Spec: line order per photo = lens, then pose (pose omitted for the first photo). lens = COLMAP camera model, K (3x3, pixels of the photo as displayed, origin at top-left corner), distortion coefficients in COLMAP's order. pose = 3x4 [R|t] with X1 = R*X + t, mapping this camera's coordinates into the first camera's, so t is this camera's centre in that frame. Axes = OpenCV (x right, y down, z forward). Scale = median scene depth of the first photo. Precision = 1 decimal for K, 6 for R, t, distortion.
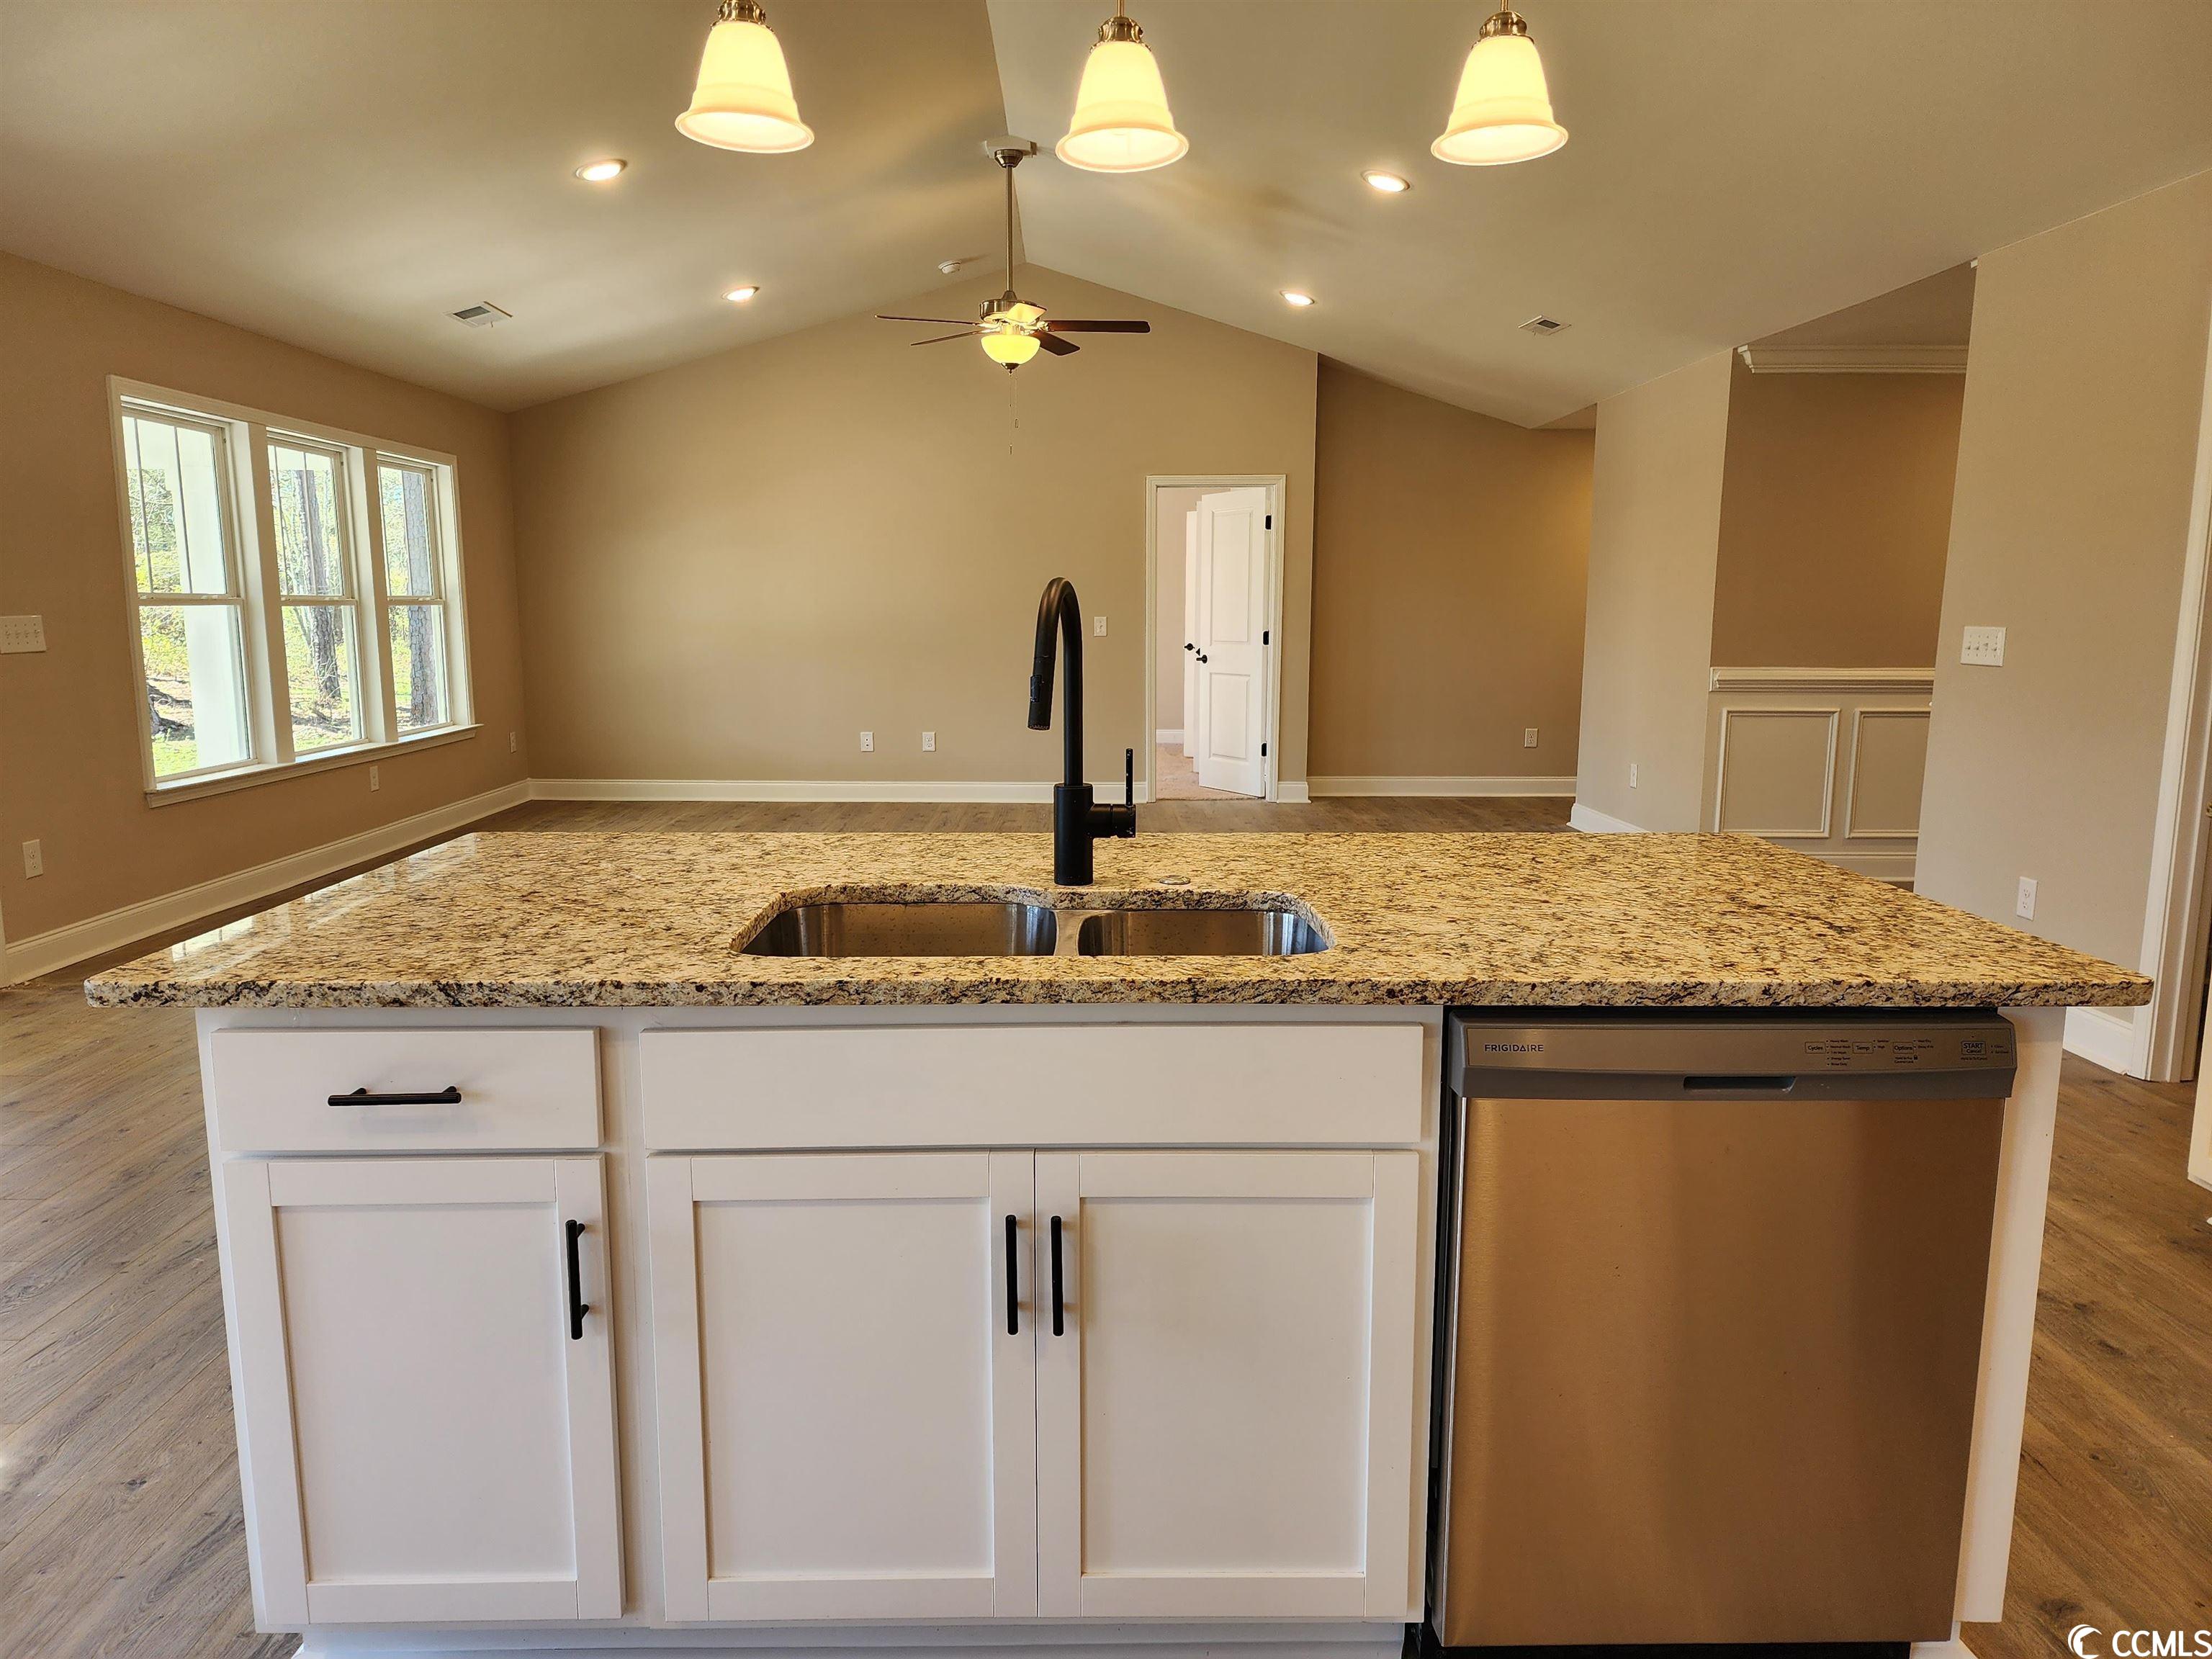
lens RADIAL K [[1493.9, 0, 1117.1], [0, 1493.9, 834.3], [0, 0, 1]] dist [0.047828, -0.038038]
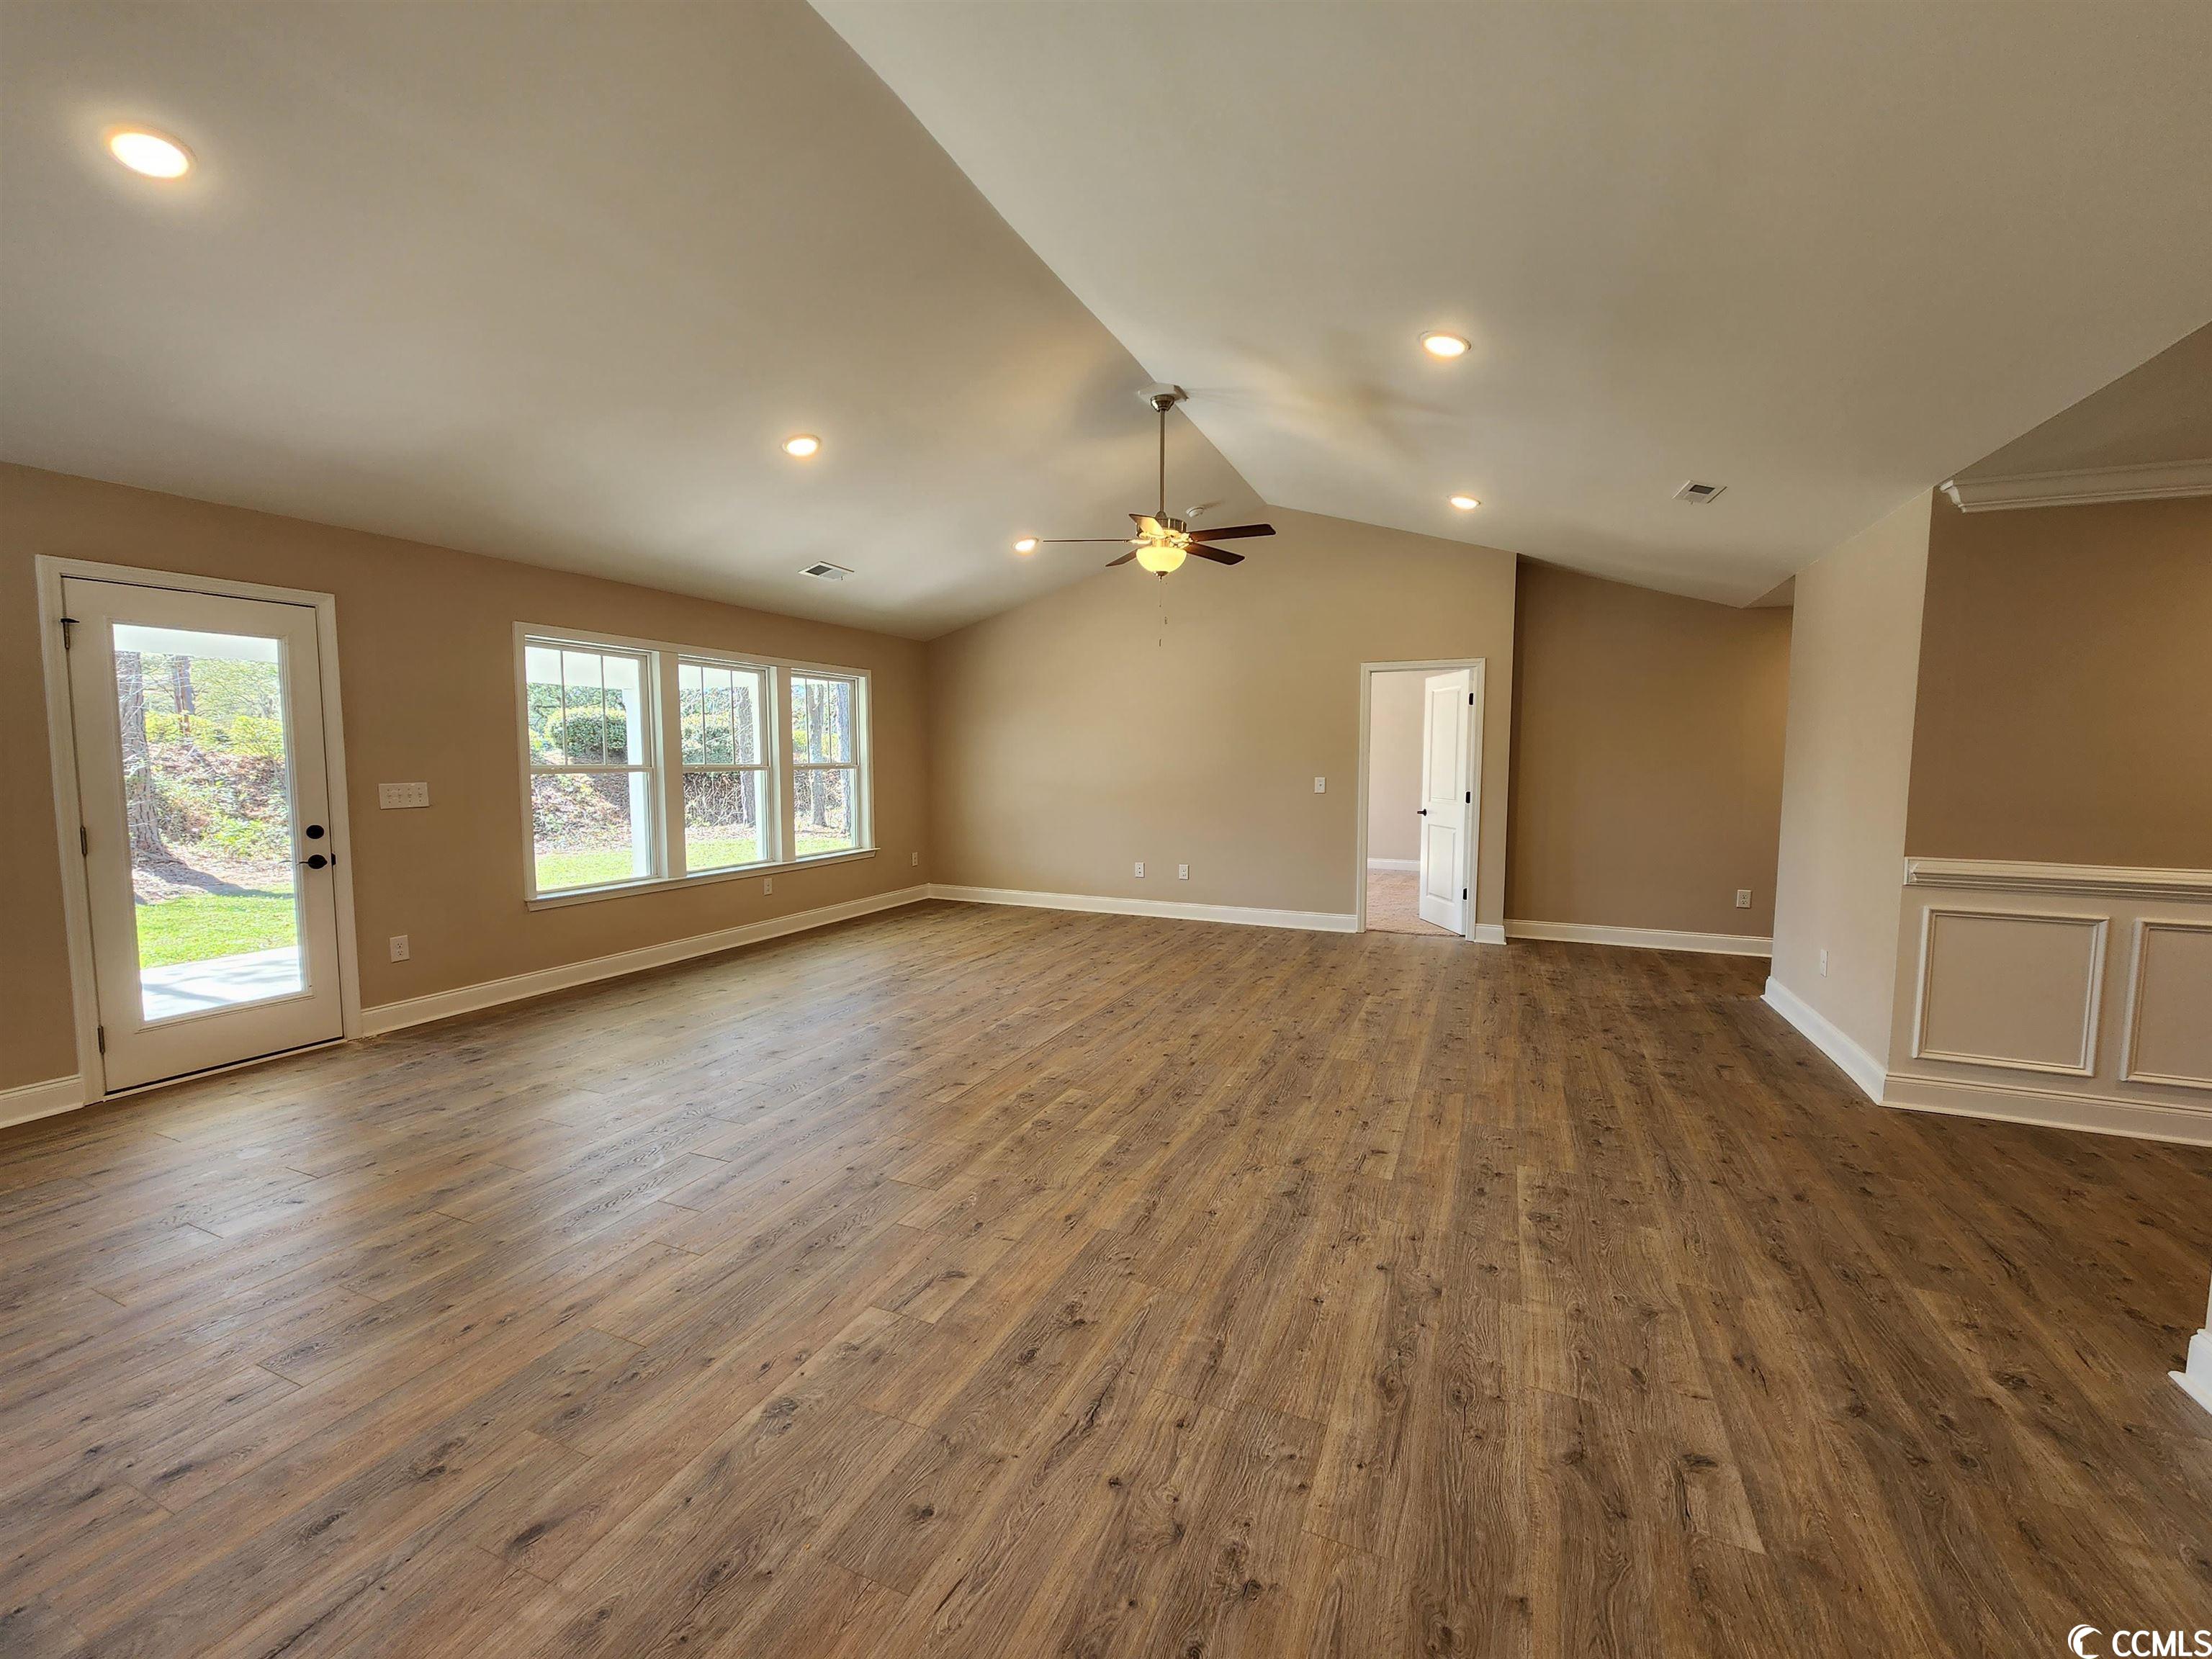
lens RADIAL K [[909.3, 0, 1118.5], [0, 909.3, 823.8], [0, 0, 1]] dist [-0.002372, -0.000105]
pose [[0.912887, 0.031192, -0.407018, 0.170726], [-0.063078, 0.995879, -0.065156, -0.058753], [0.403309, 0.085154, 0.911093, 0.306250]]
